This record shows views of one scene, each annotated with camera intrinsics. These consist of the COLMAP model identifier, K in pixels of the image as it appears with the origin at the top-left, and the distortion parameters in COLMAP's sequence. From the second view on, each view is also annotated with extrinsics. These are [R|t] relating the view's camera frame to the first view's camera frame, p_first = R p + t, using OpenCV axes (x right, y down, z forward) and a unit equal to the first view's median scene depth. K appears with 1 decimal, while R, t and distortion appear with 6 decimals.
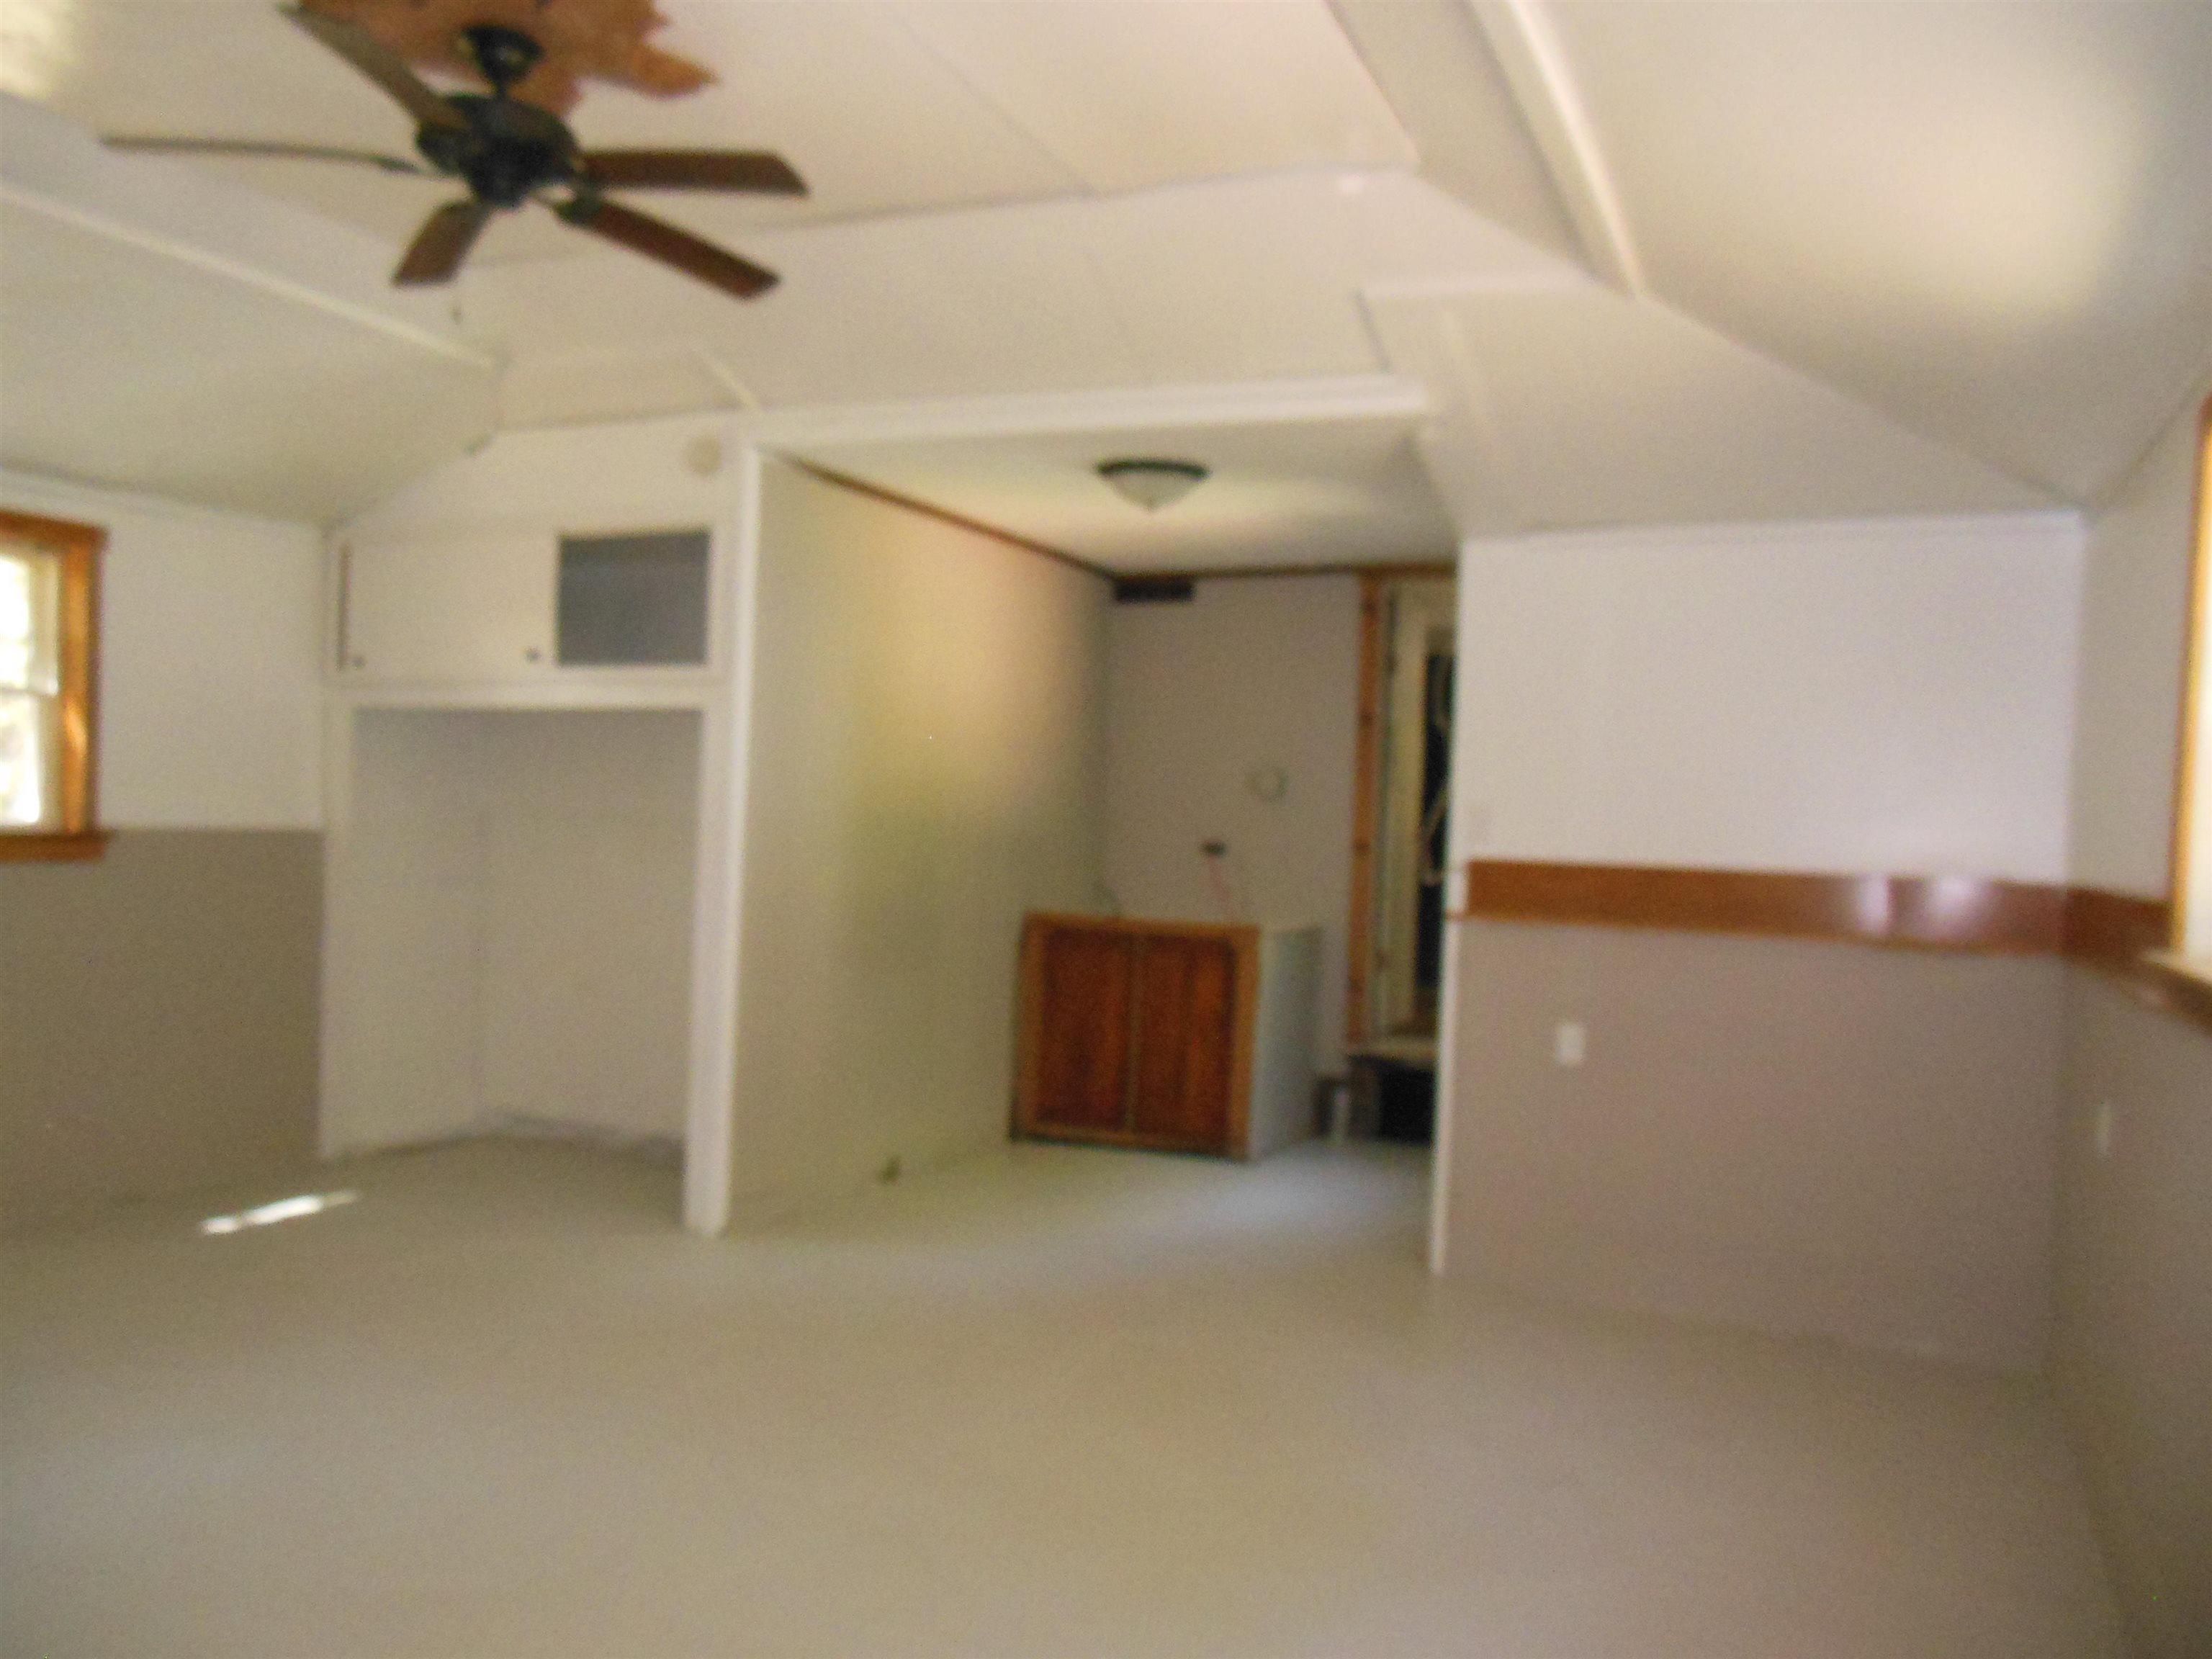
lens RADIAL K [[1691.6, 0, 1111.7], [0, 1691.6, 850.8], [0, 0, 1]] dist [-0.045192, 0.009335]
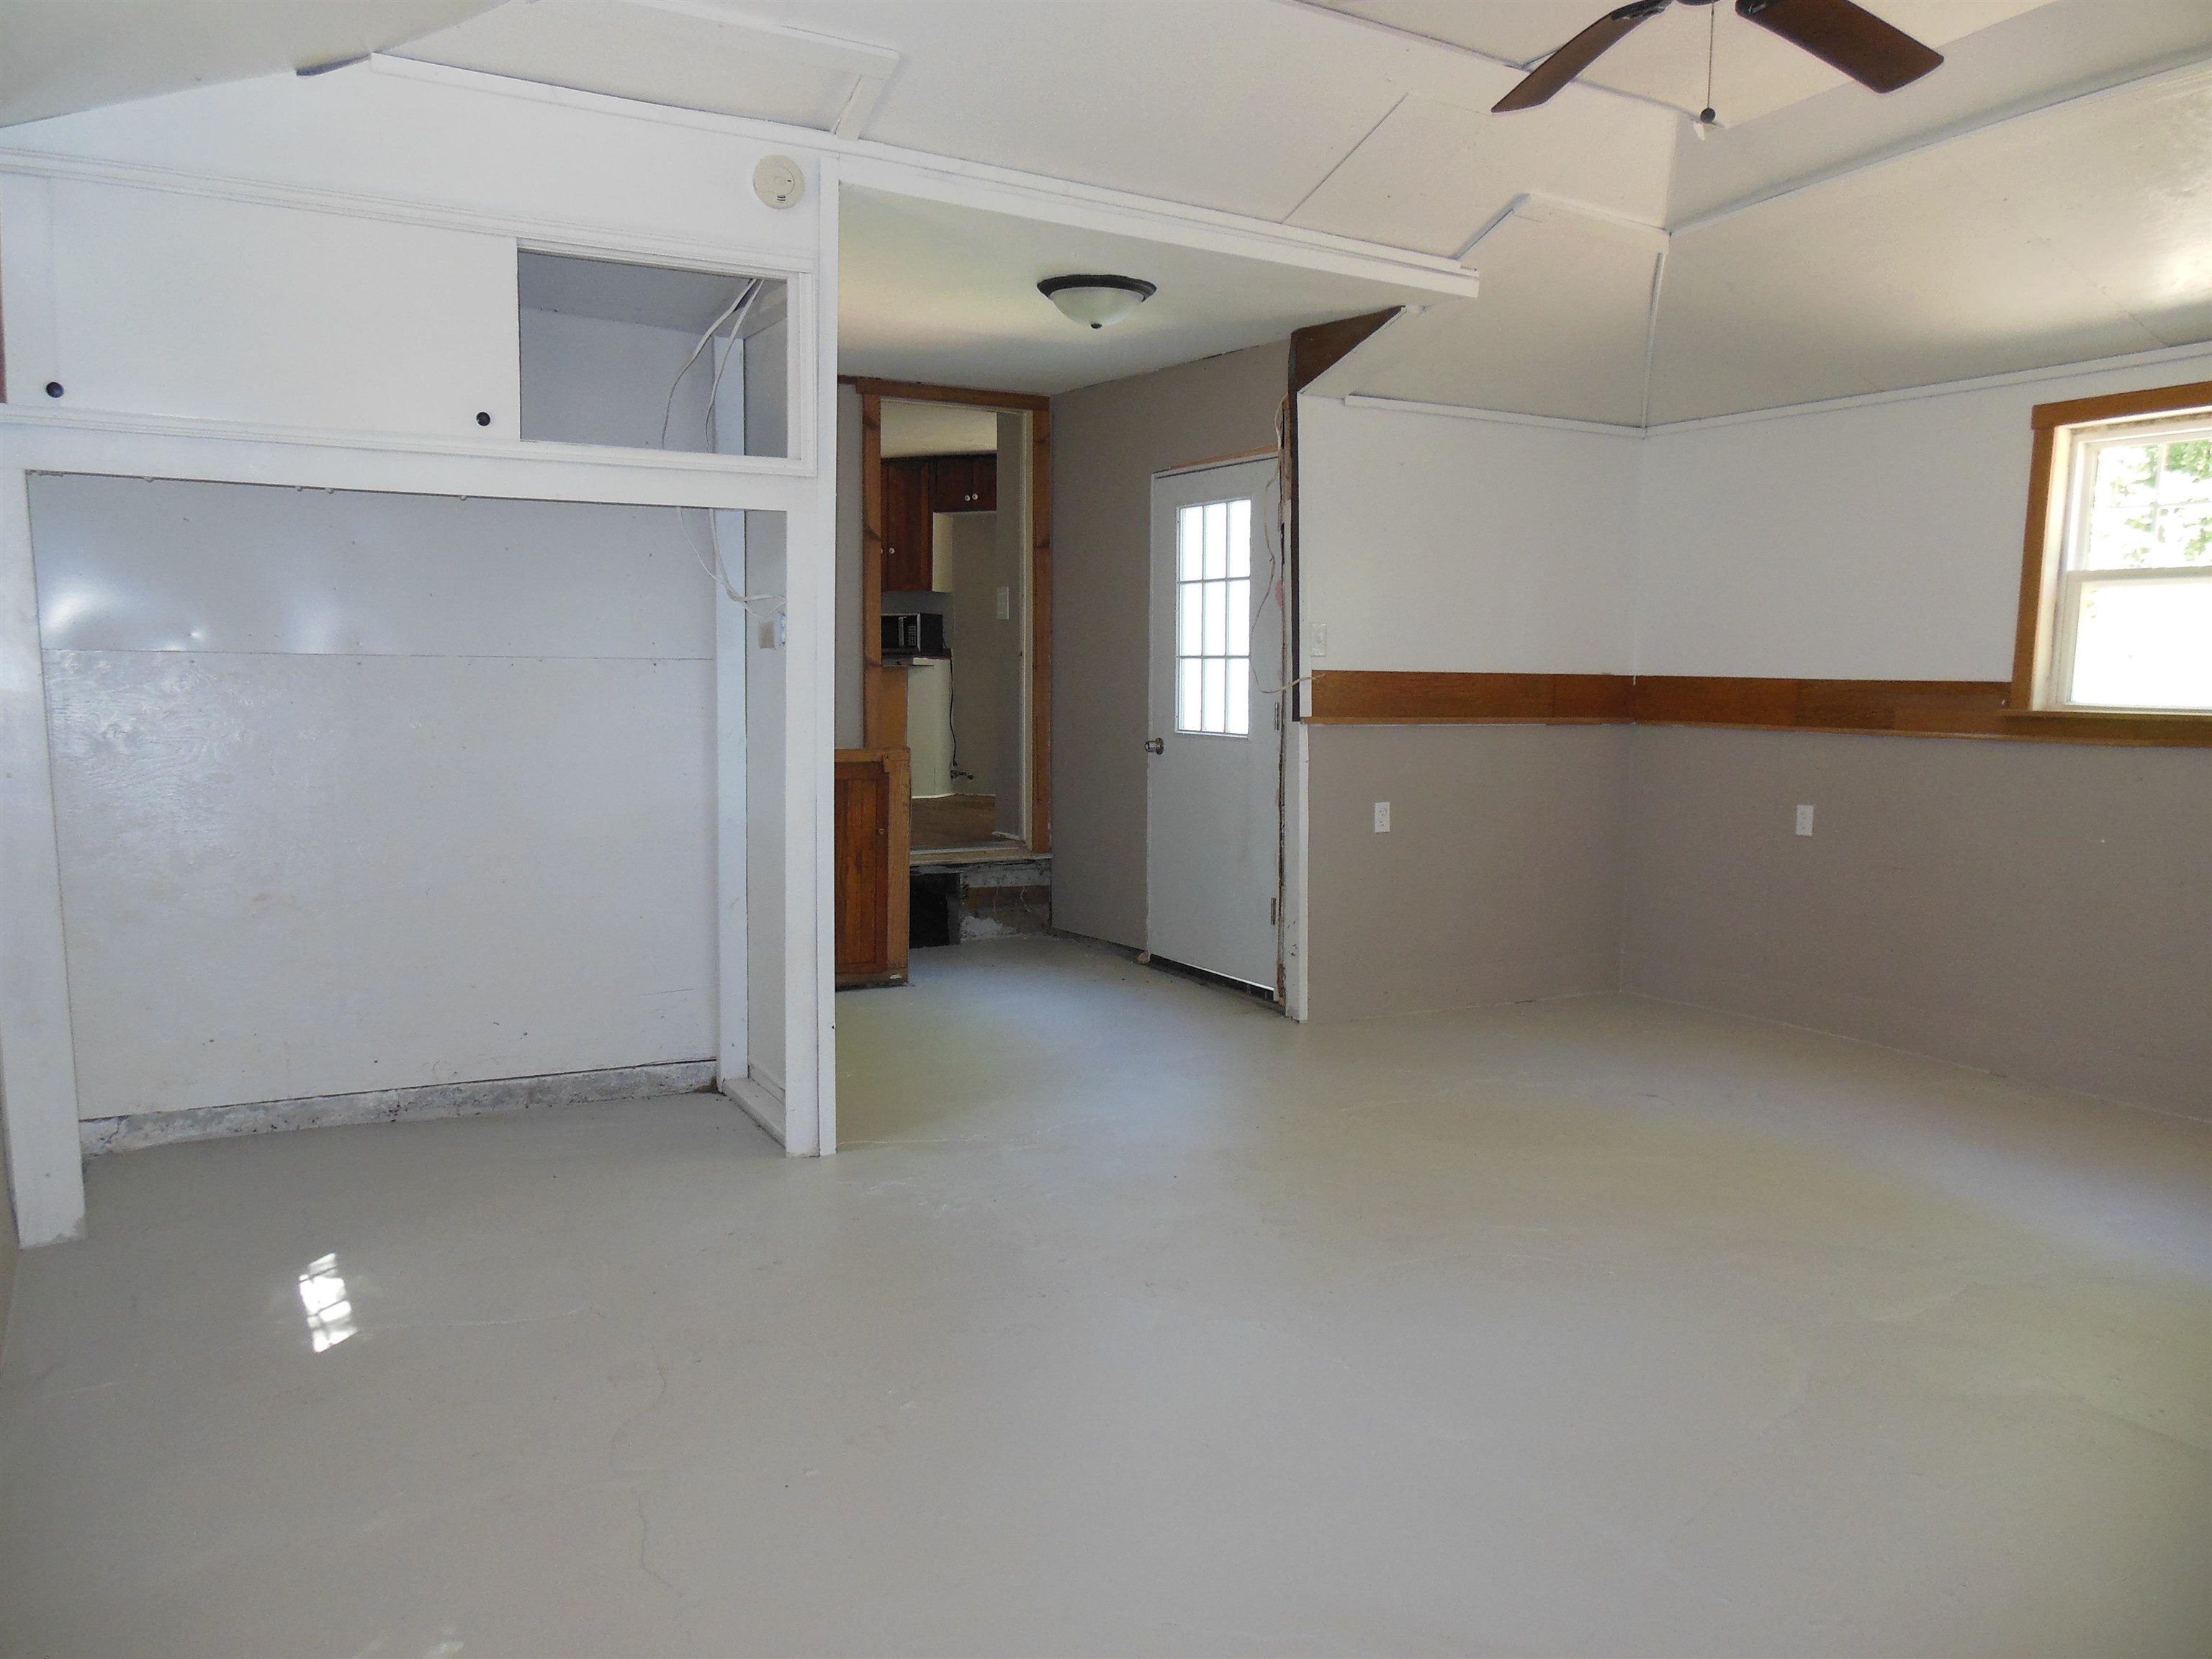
lens RADIAL K [[1691.6, 0, 1111.6], [0, 1691.6, 811.1], [0, 0, 1]] dist [-0.045192, 0.009335]
pose [[0.599808, -0.102337, 0.793573, -0.789659], [0.019017, 0.993330, 0.113724, -0.032840], [-0.799918, -0.053121, 0.597753, 0.402170]]
